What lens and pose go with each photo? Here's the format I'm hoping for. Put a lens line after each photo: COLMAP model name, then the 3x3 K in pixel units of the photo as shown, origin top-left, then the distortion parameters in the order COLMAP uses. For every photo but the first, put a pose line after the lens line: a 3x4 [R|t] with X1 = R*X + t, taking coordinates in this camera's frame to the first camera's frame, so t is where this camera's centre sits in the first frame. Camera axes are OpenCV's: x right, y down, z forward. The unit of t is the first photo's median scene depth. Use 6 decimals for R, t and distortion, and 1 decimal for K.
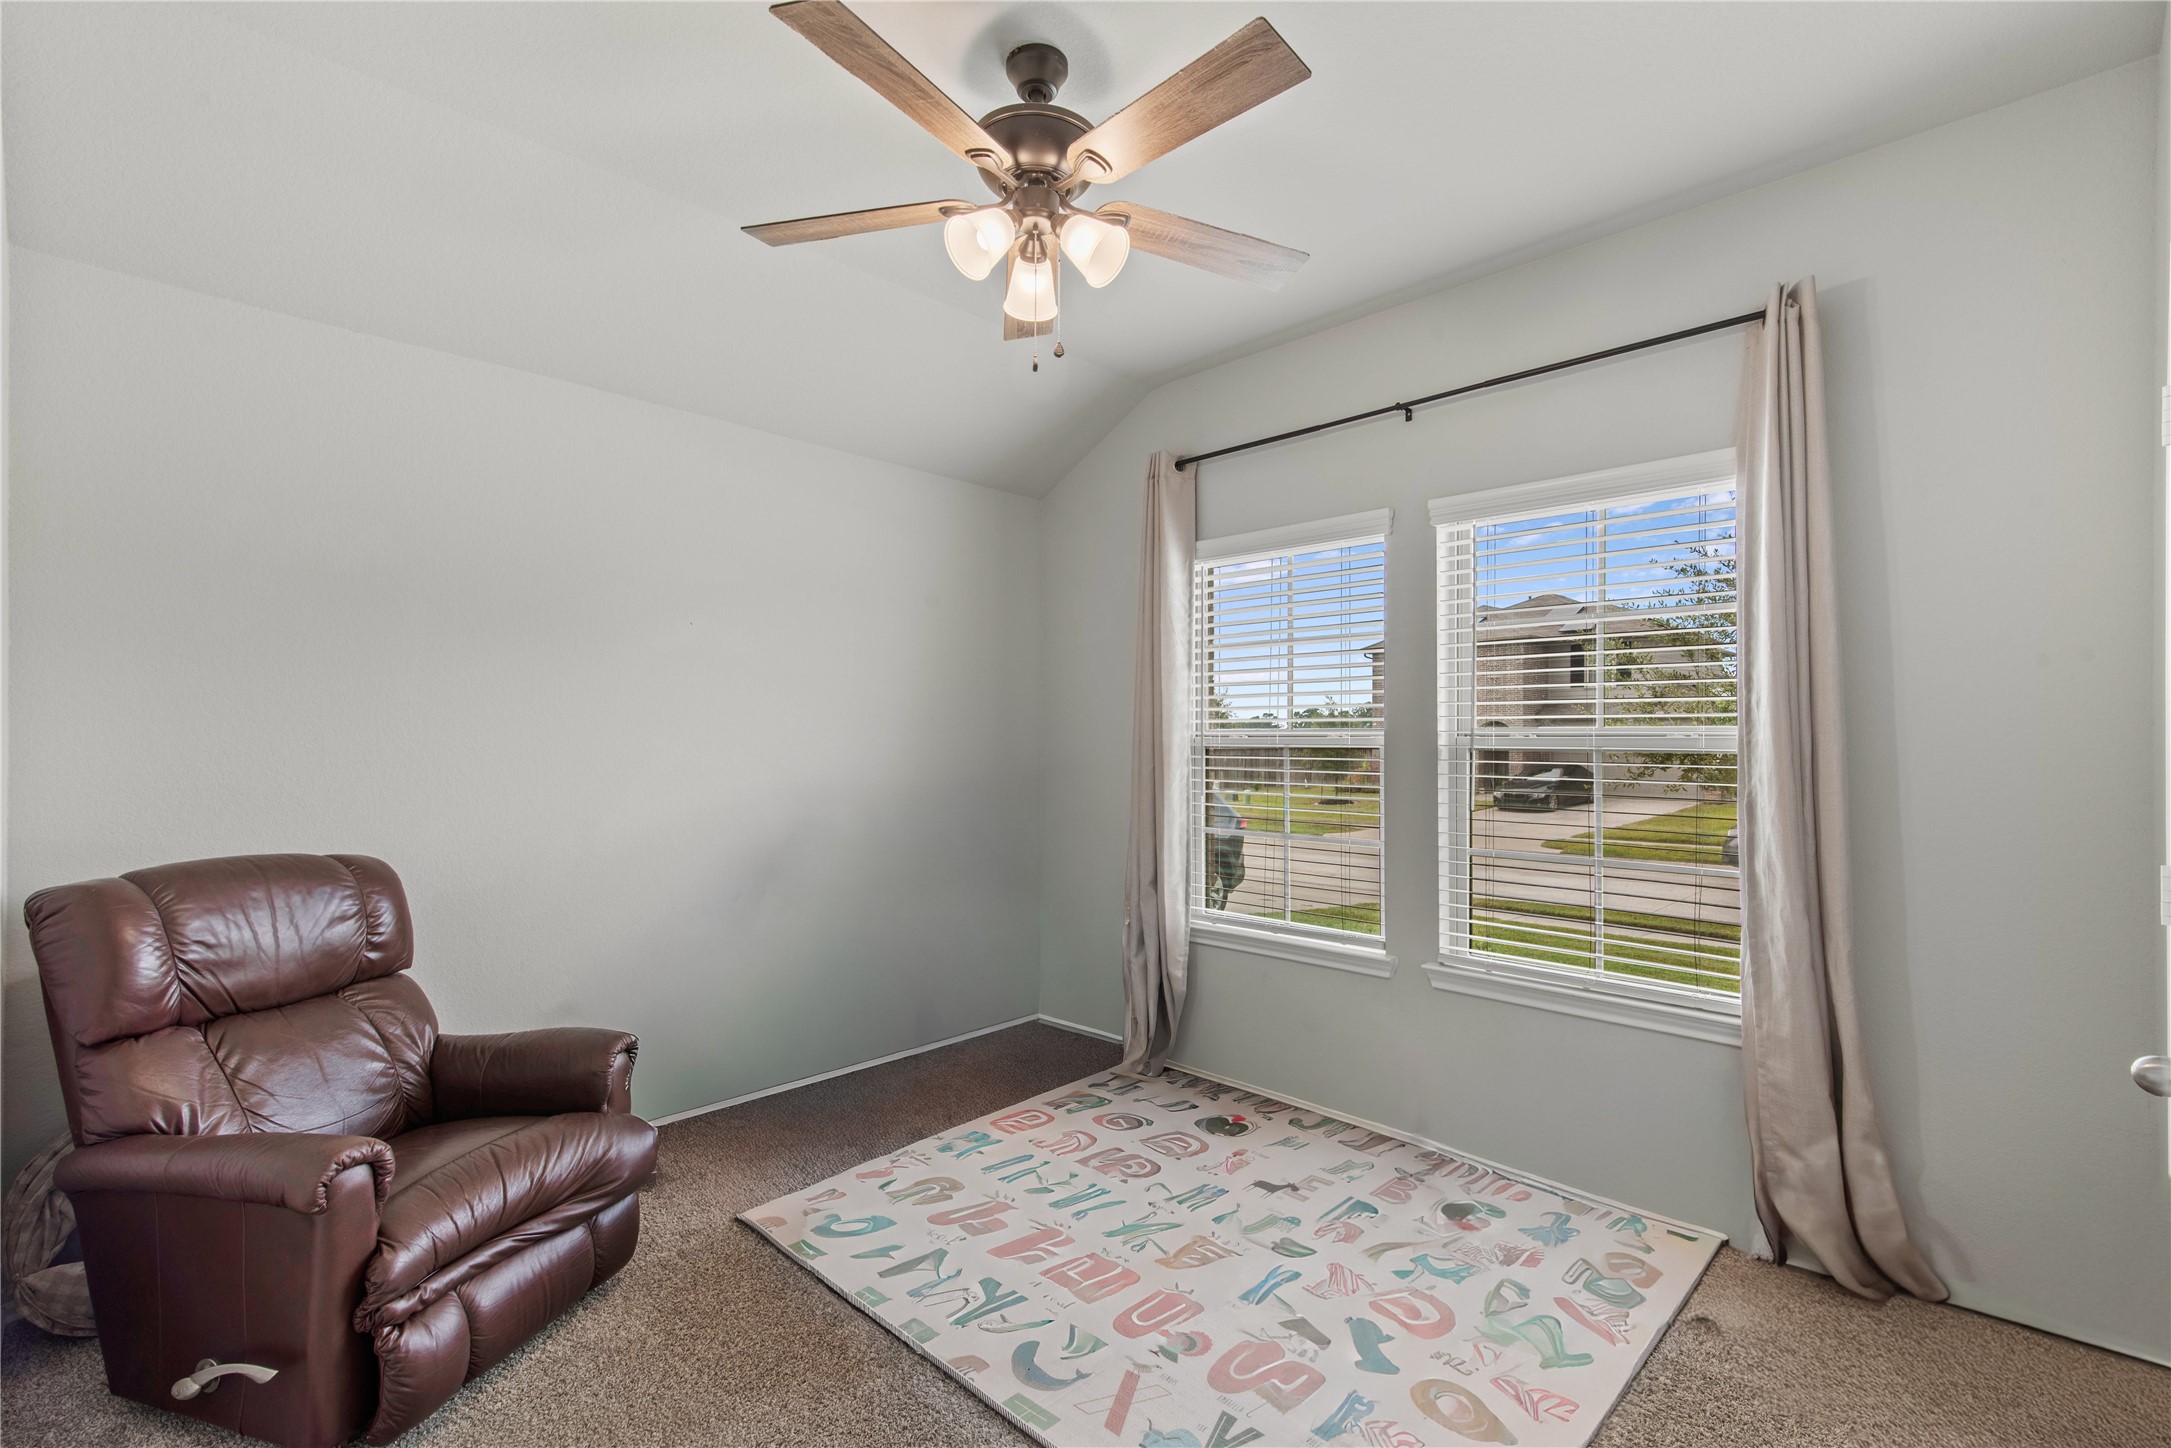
lens RADIAL K [[980.6, 0, 1091.1], [0, 980.6, 741.0], [0, 0, 1]] dist [0.017766, -0.001497]
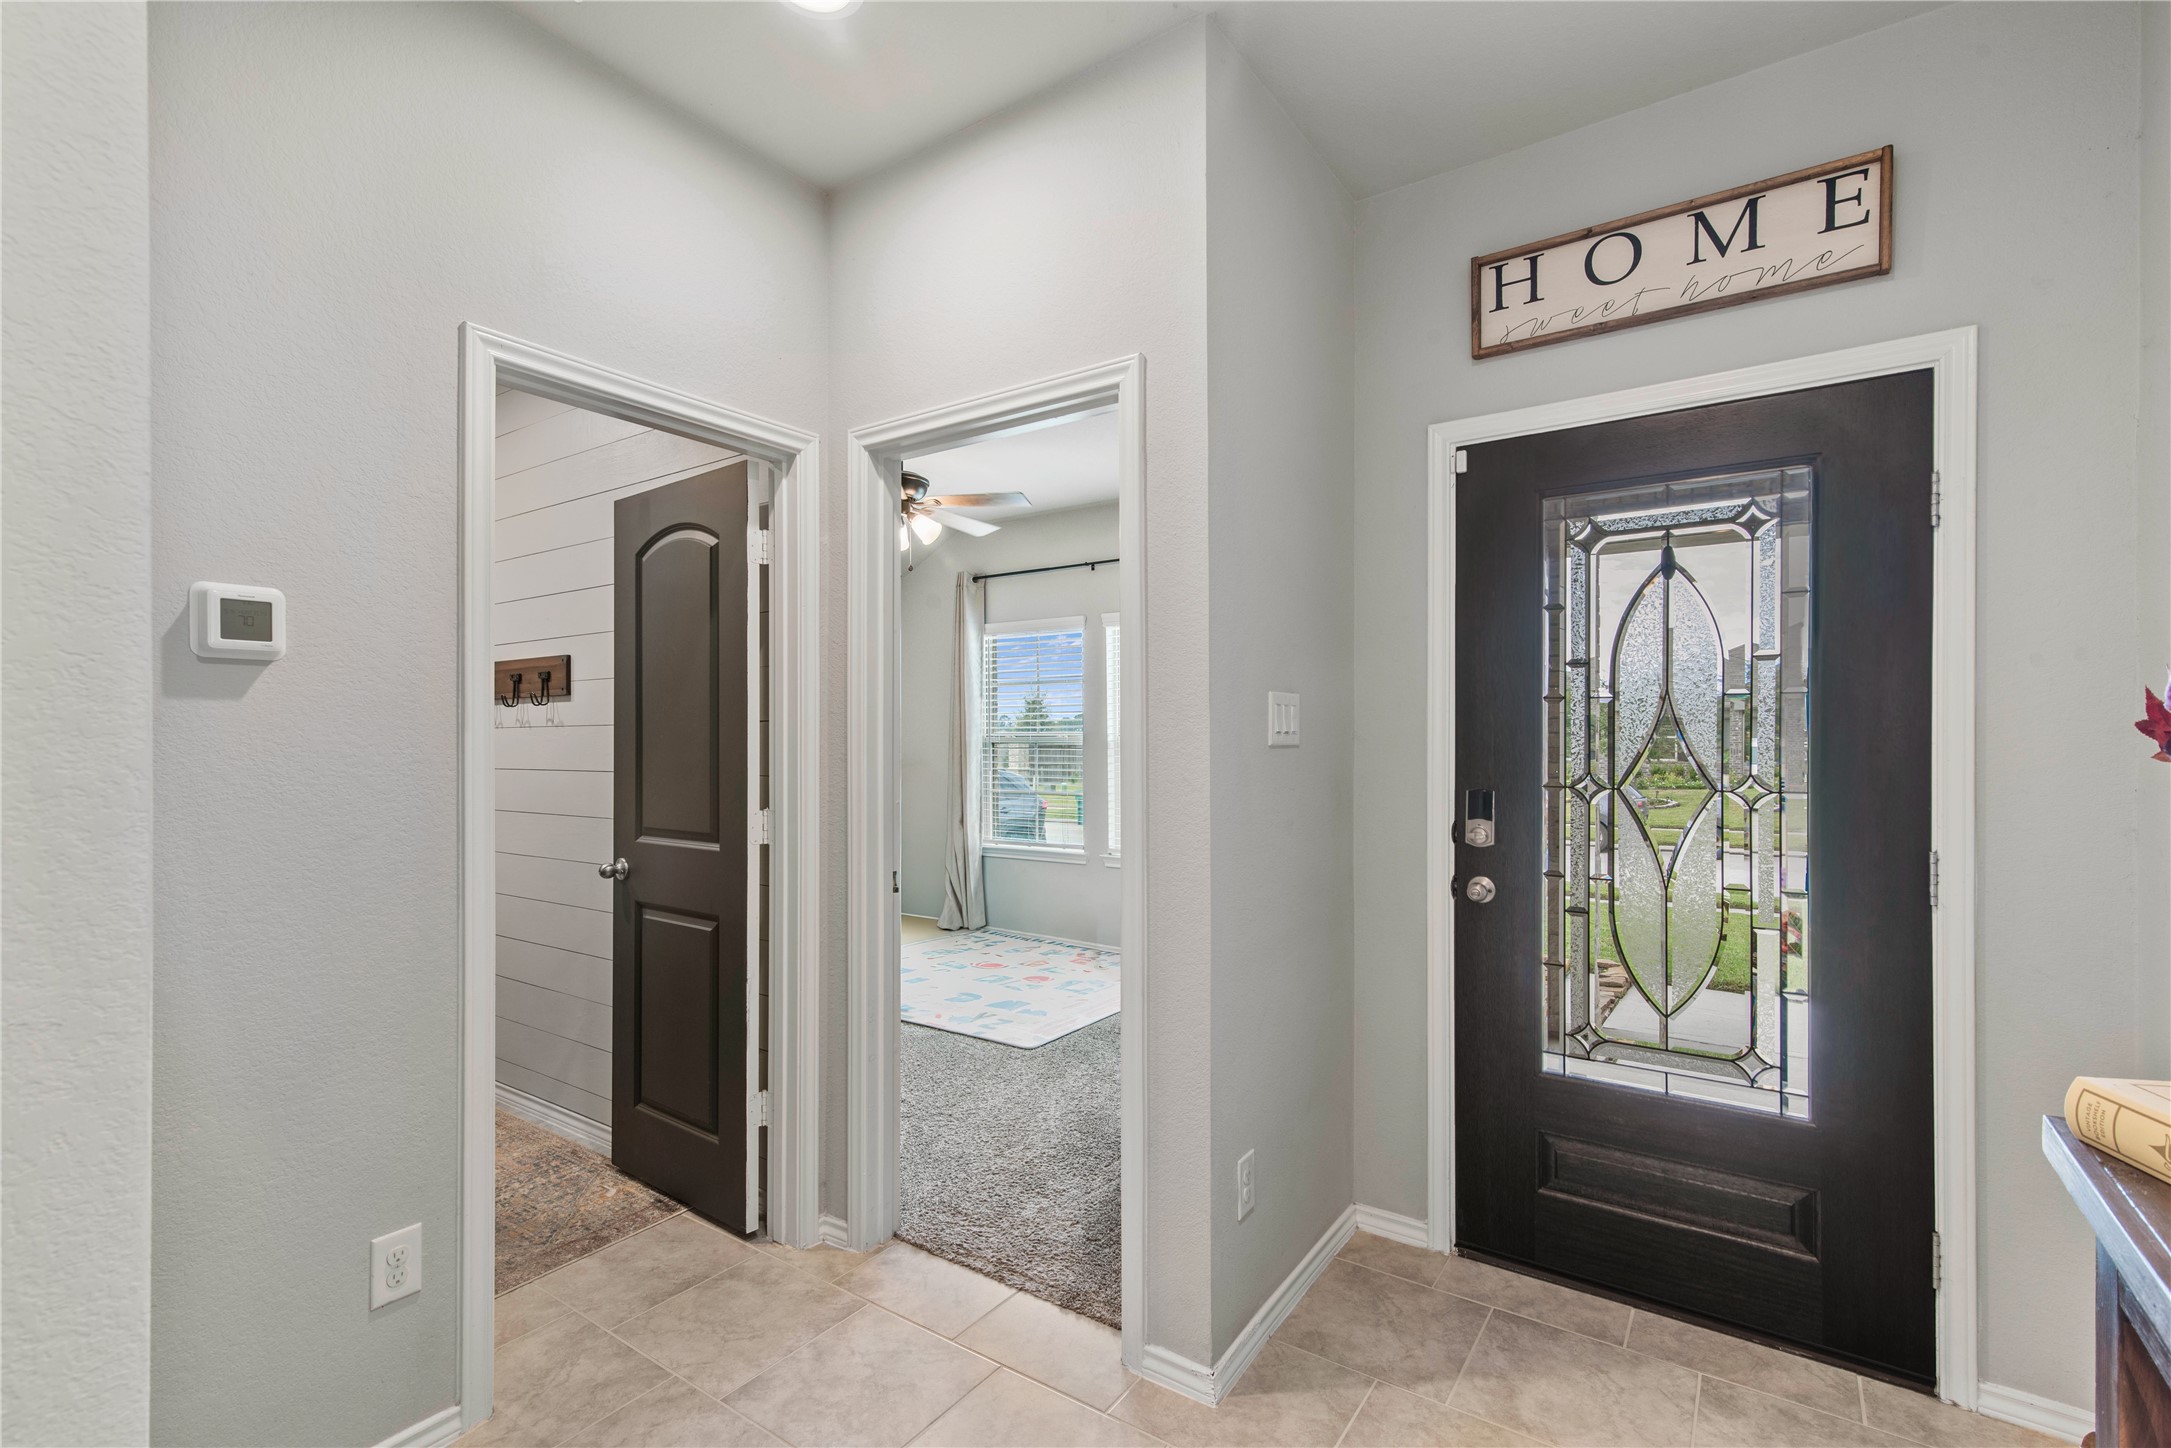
lens RADIAL K [[980.6, 0, 1091.1], [0, 980.6, 741.0], [0, 0, 1]] dist [0.017766, -0.001497]
pose [[0.984648, -0.005998, 0.174449, -0.011650], [0.005396, 0.999978, 0.003927, -0.002276], [-0.174469, -0.002926, 0.984658, -0.737855]]
